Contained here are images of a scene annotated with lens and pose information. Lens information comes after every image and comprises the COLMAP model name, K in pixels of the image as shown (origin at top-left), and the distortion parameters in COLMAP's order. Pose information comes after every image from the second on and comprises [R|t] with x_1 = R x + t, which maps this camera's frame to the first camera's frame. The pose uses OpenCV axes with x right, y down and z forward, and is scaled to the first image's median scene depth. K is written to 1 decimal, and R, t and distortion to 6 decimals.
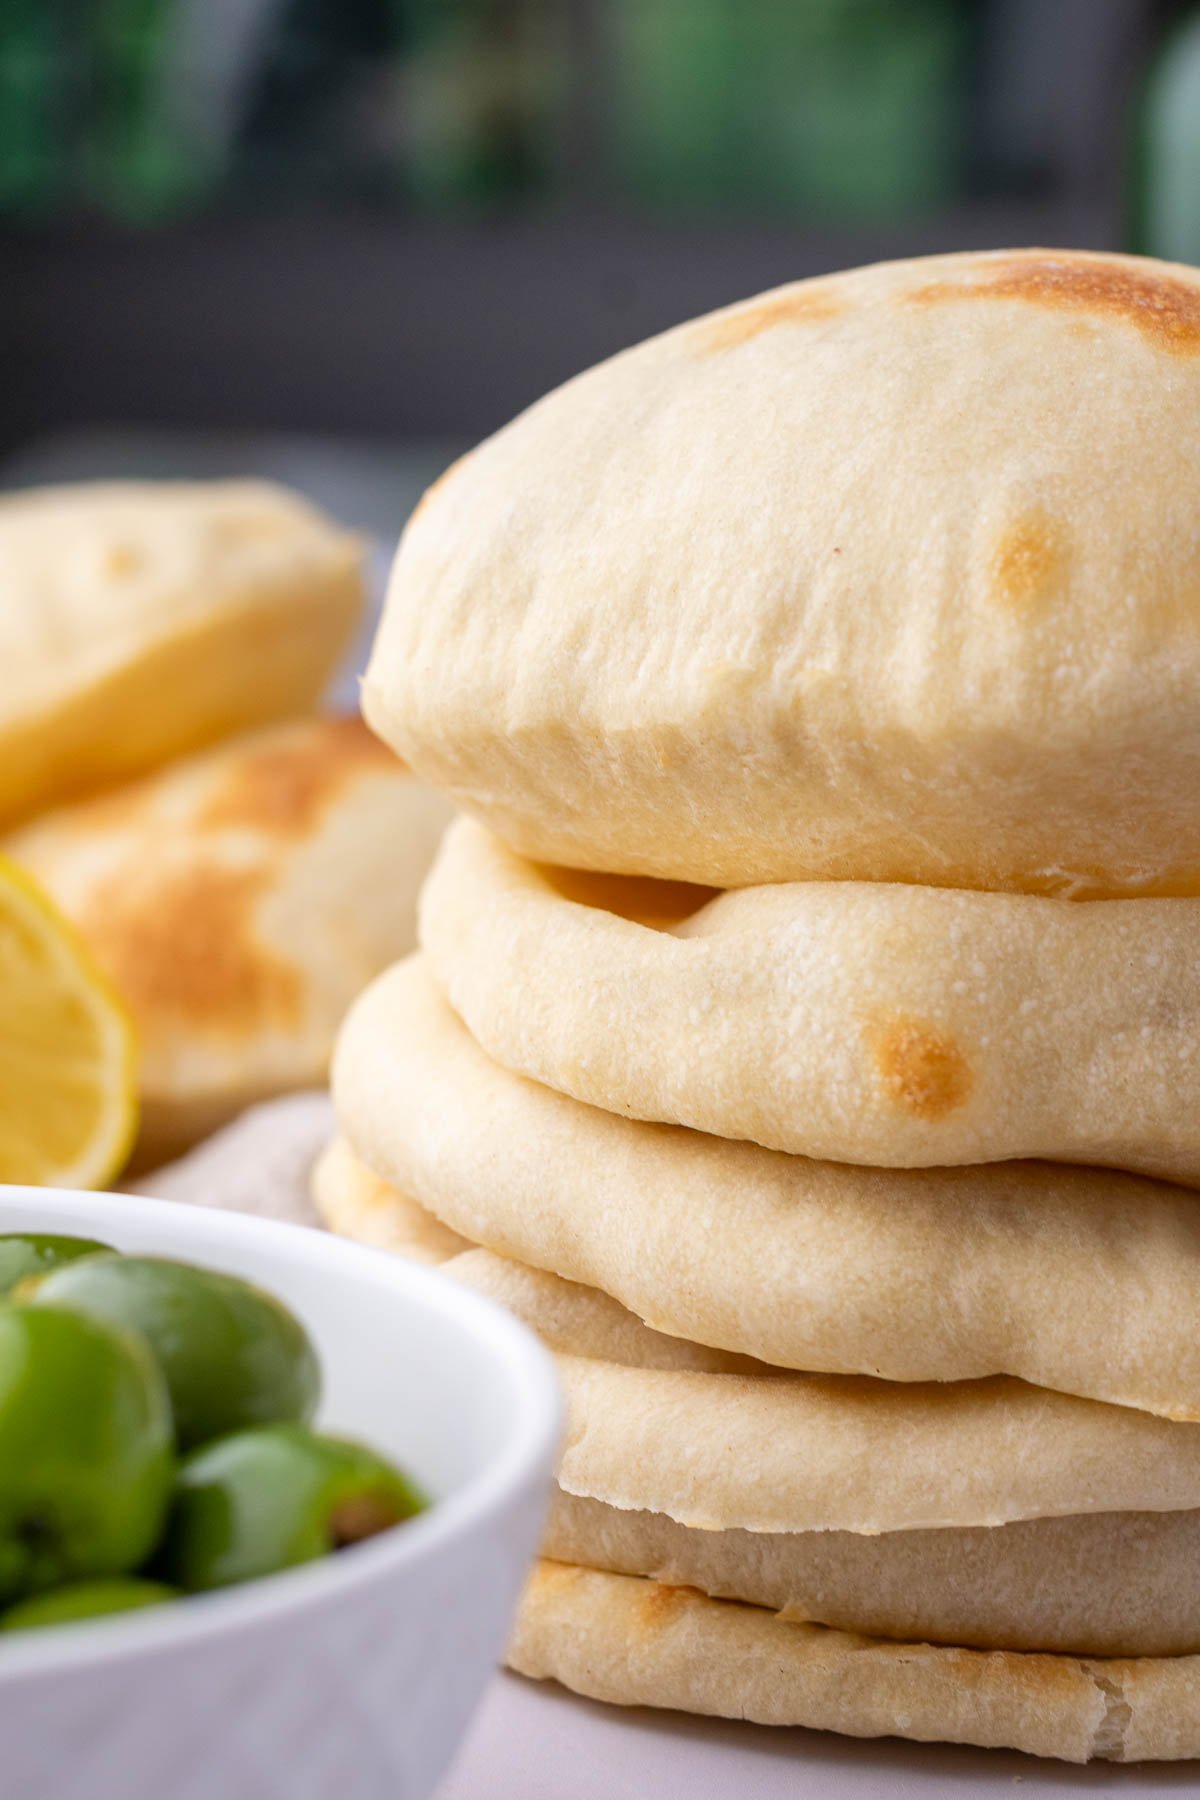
lens RADIAL K [[4545.8, 0, 600.0], [0, 4545.8, 900.0], [0, 0, 1]] dist [0.043604, -0.980722]
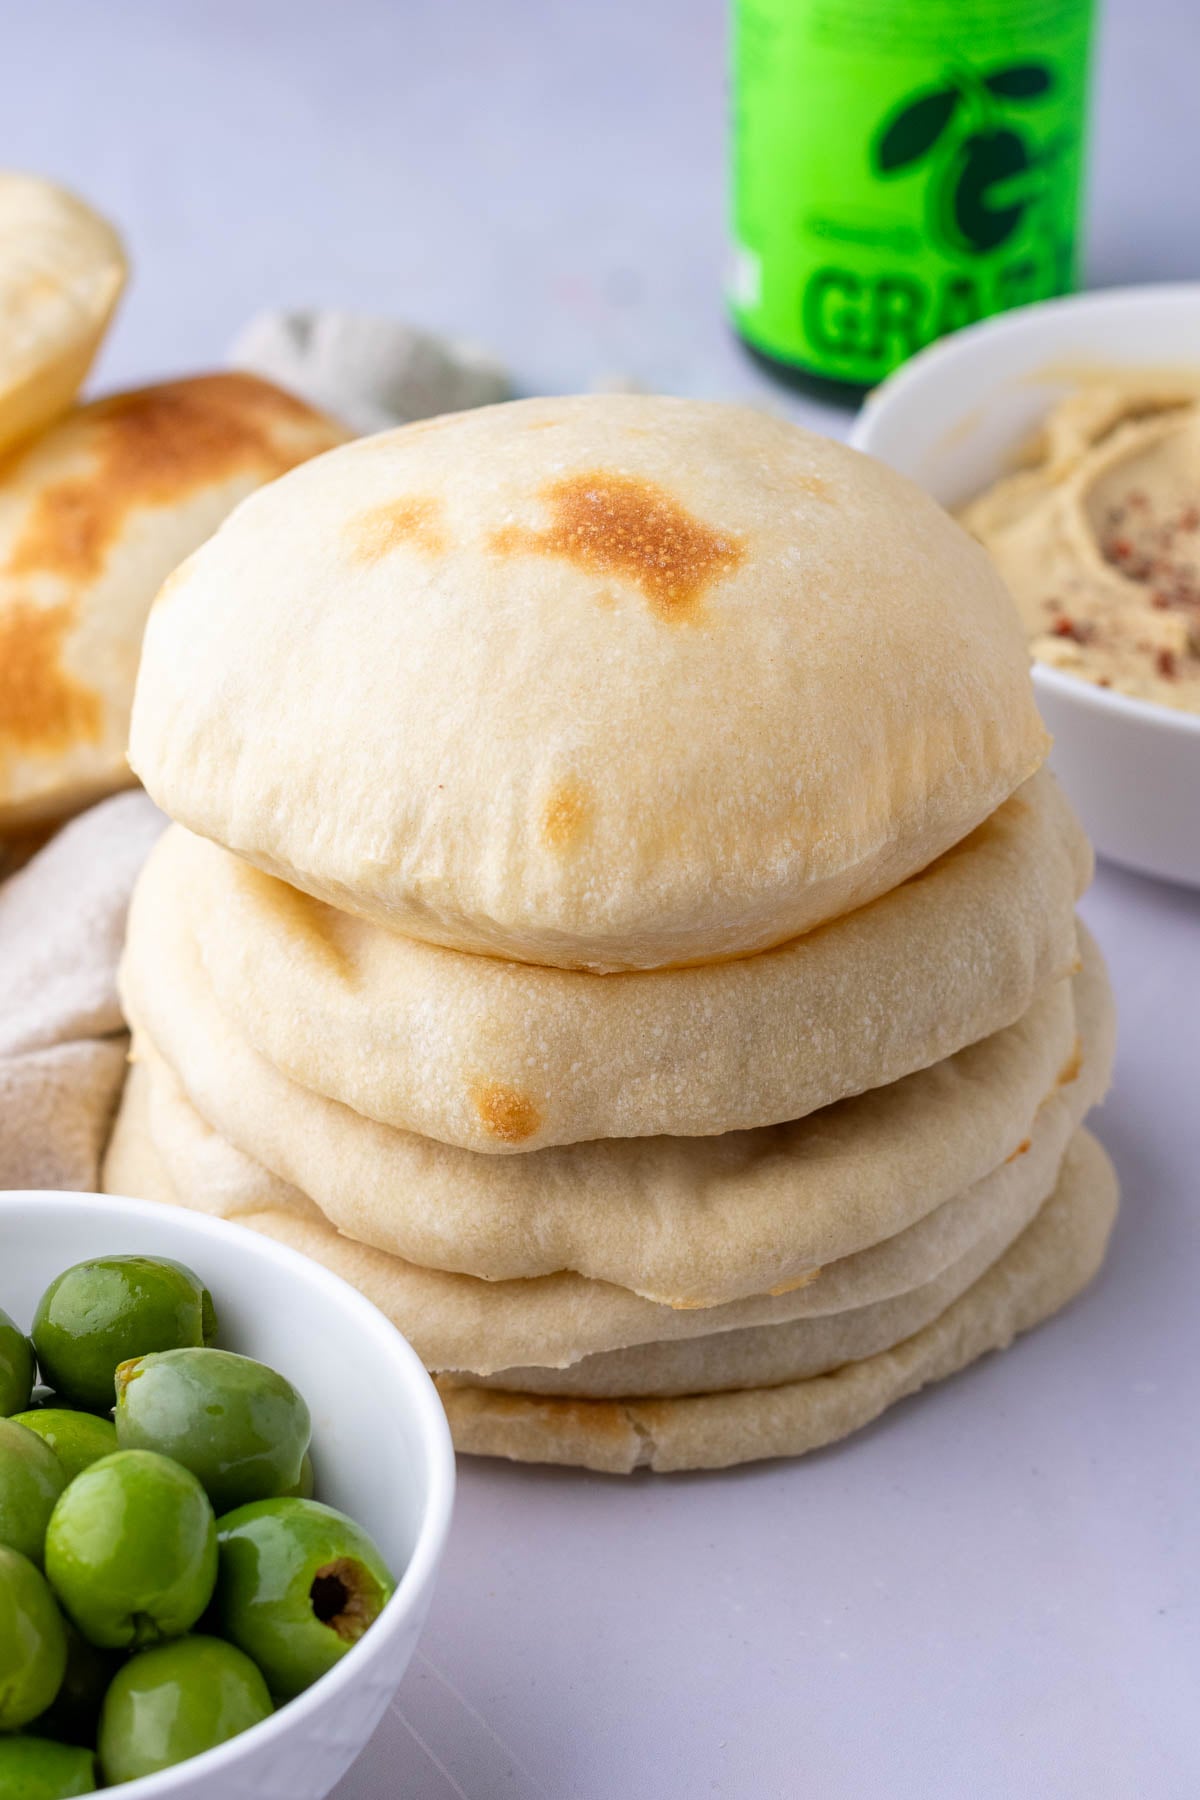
lens RADIAL K [[4545.8, 0, 600.0], [0, 4545.8, 900.0], [0, 0, 1]] dist [0.043604, -0.980722]
pose [[0.998942, -0.038049, 0.025840, 0.064304], [0.025069, 0.921446, 0.387697, -0.620719], [-0.038562, -0.386639, 0.921425, -0.392052]]
